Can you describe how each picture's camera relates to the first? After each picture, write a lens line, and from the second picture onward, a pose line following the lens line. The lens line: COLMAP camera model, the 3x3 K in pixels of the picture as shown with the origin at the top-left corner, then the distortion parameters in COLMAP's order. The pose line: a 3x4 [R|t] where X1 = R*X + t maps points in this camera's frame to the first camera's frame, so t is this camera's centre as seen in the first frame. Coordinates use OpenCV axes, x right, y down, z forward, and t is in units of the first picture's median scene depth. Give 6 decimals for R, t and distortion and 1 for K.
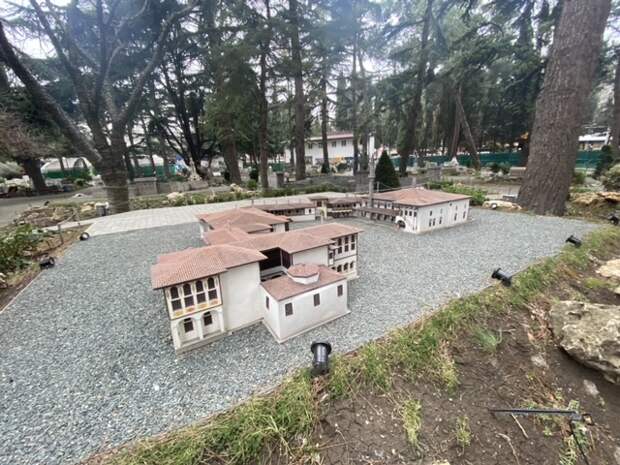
lens RADIAL K [[252.3, 0, 310.0], [0, 252.3, 232.5], [0, 0, 1]] dist [0.023740, -0.018005]
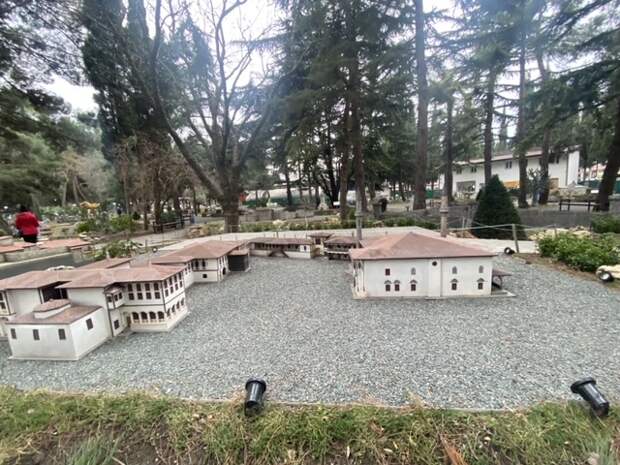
lens RADIAL K [[252.3, 0, 310.0], [0, 252.3, 232.5], [0, 0, 1]] dist [0.023740, -0.018005]
pose [[0.822325, 0.073077, -0.564306, 0.521989], [-0.131416, 0.989298, -0.063390, -0.084288], [0.553634, 0.126286, 0.823129, 0.234212]]
